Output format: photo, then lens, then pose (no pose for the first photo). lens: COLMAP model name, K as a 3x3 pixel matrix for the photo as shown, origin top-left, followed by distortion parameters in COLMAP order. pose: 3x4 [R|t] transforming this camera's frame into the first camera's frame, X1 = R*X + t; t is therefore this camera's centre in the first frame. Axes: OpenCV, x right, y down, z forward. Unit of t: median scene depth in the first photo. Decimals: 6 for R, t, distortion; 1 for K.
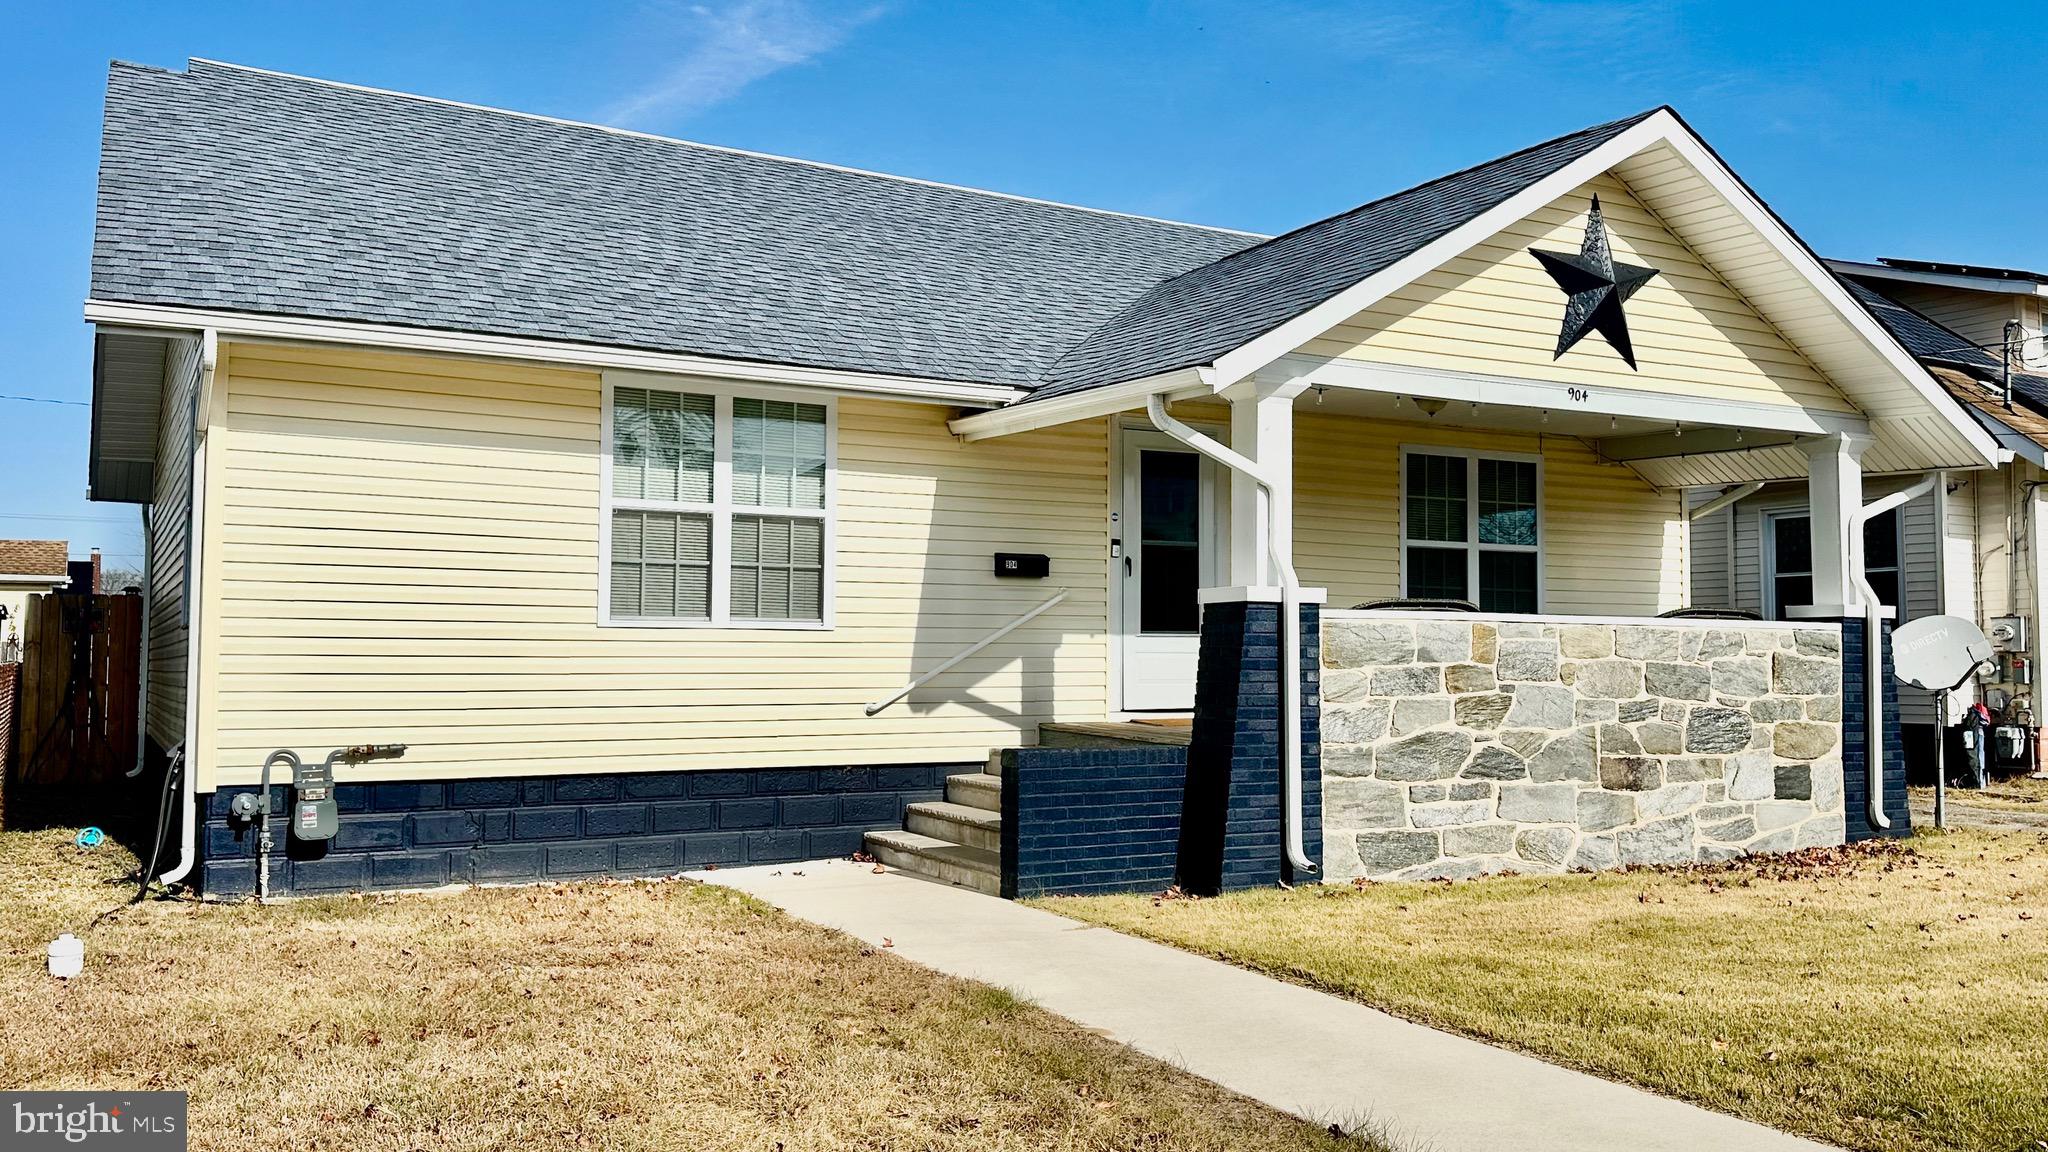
lens RADIAL K [[1649.9, 0, 1017.5], [0, 1649.9, 571.7], [0, 0, 1]] dist [0.089217, -0.030091]
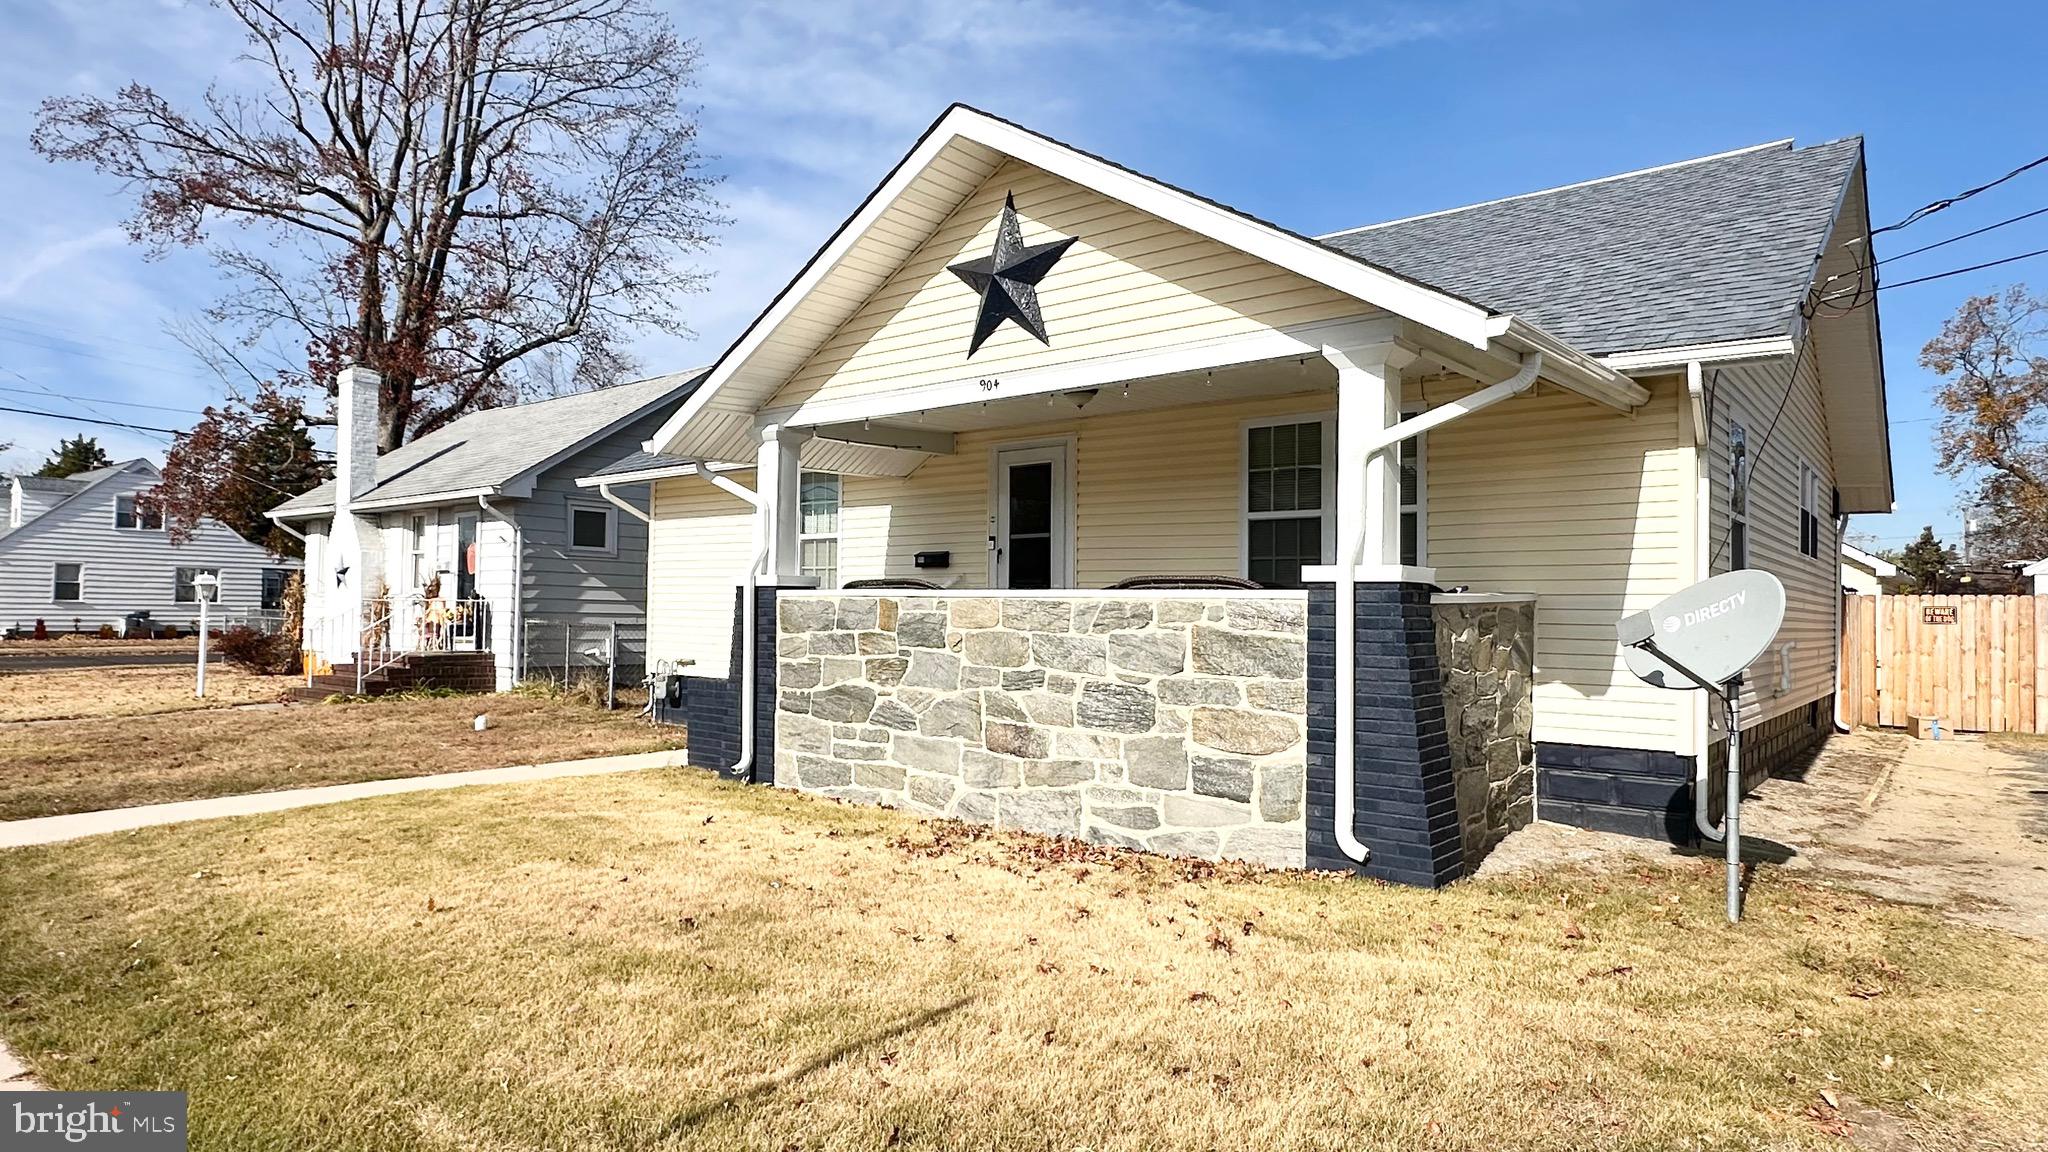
lens RADIAL K [[1165.1, 0, 1015.5], [0, 1165.1, 568.9], [0, 0, 1]] dist [0.001532, 0.000425]
pose [[0.374133, -0.031993, -0.926823, 1.043526], [0.040525, 0.999014, -0.018126, 0.027542], [0.926489, -0.030777, 0.375060, 0.733133]]
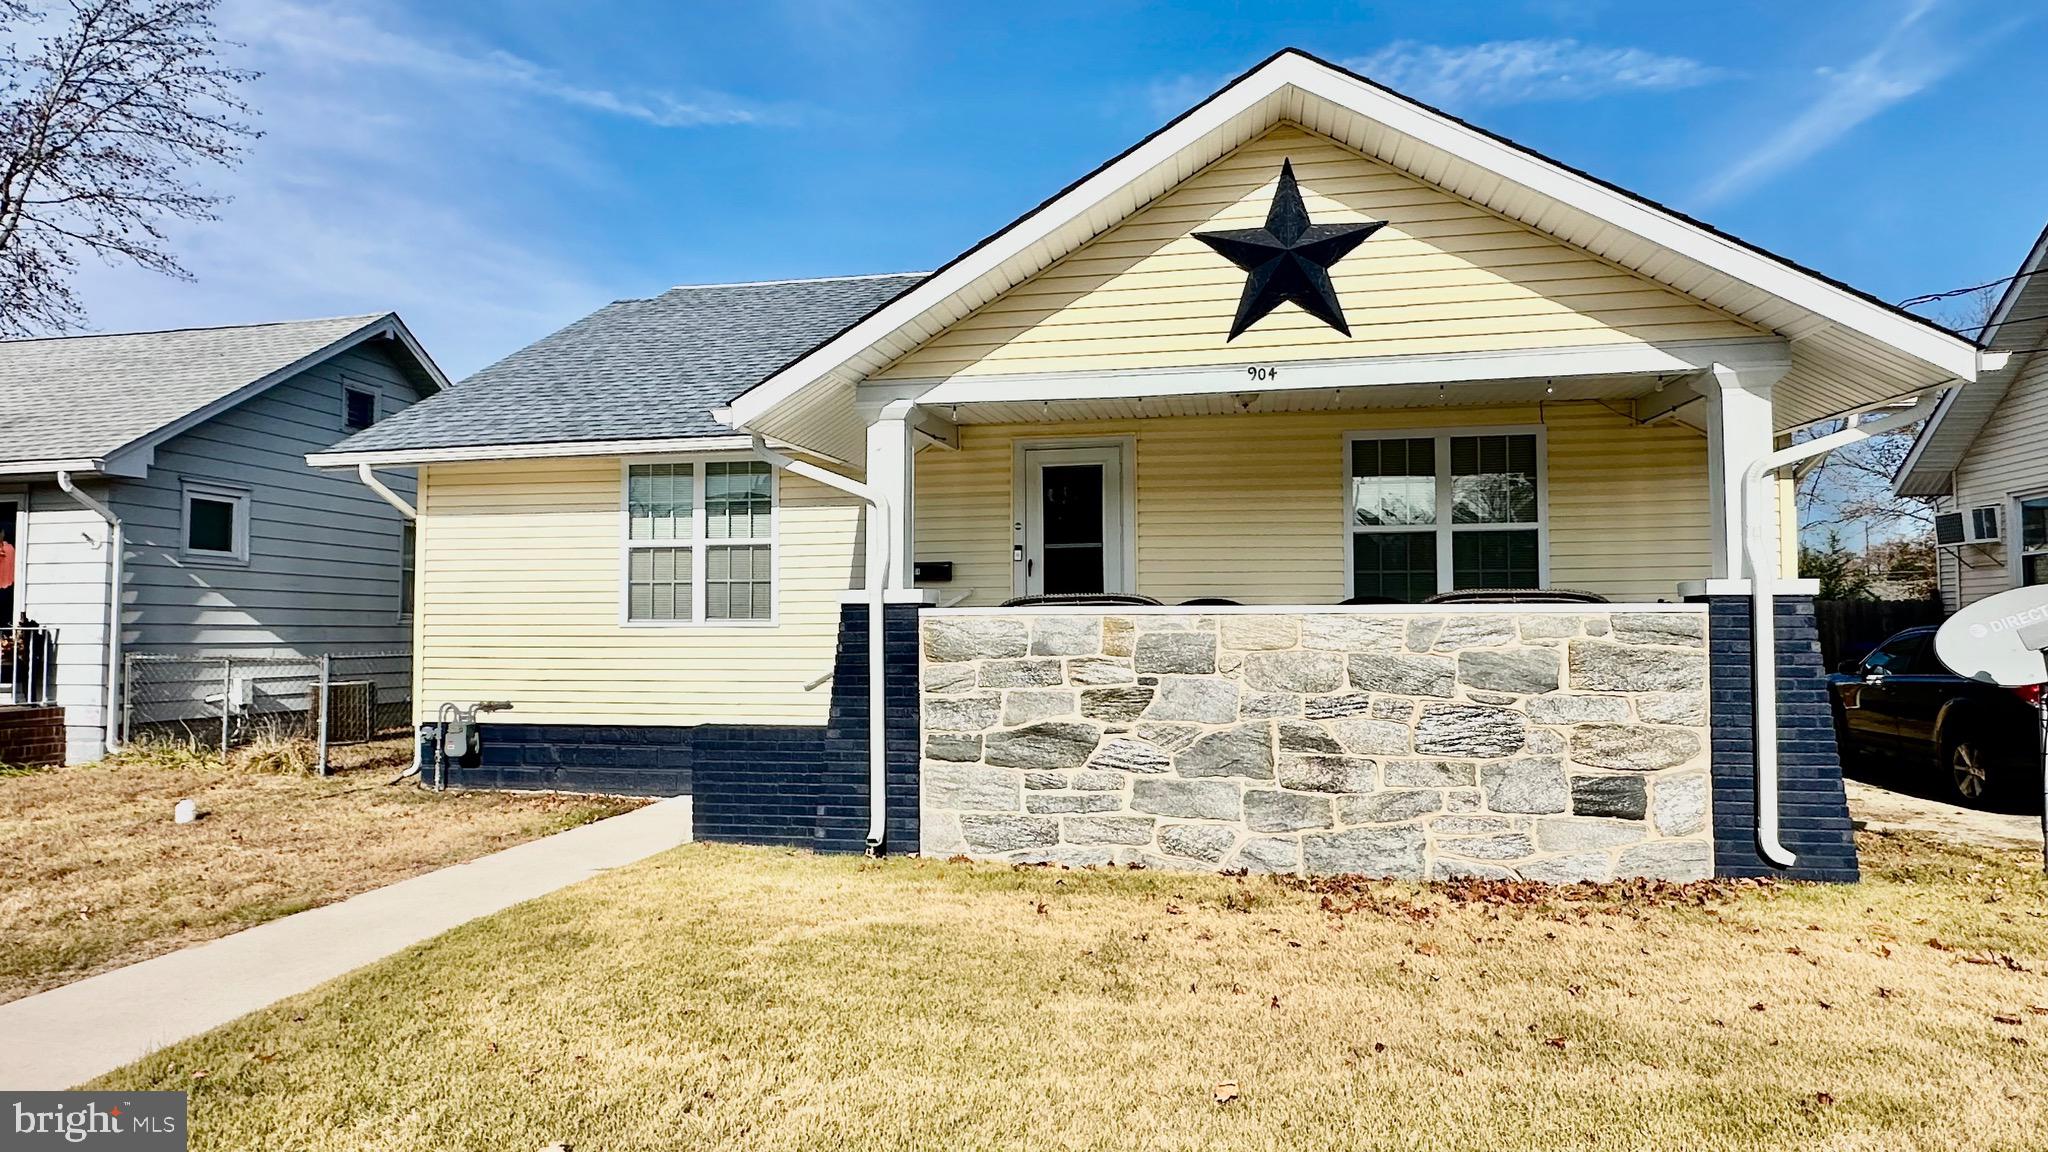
lens RADIAL K [[1165.1, 0, 1013.8], [0, 1165.1, 569.6], [0, 0, 1]] dist [0.001532, 0.000425]
pose [[0.766444, -0.039075, -0.641122, 0.653603], [0.042266, 0.999053, -0.010362, 0.006939], [0.640919, -0.019155, 0.767369, 0.397800]]
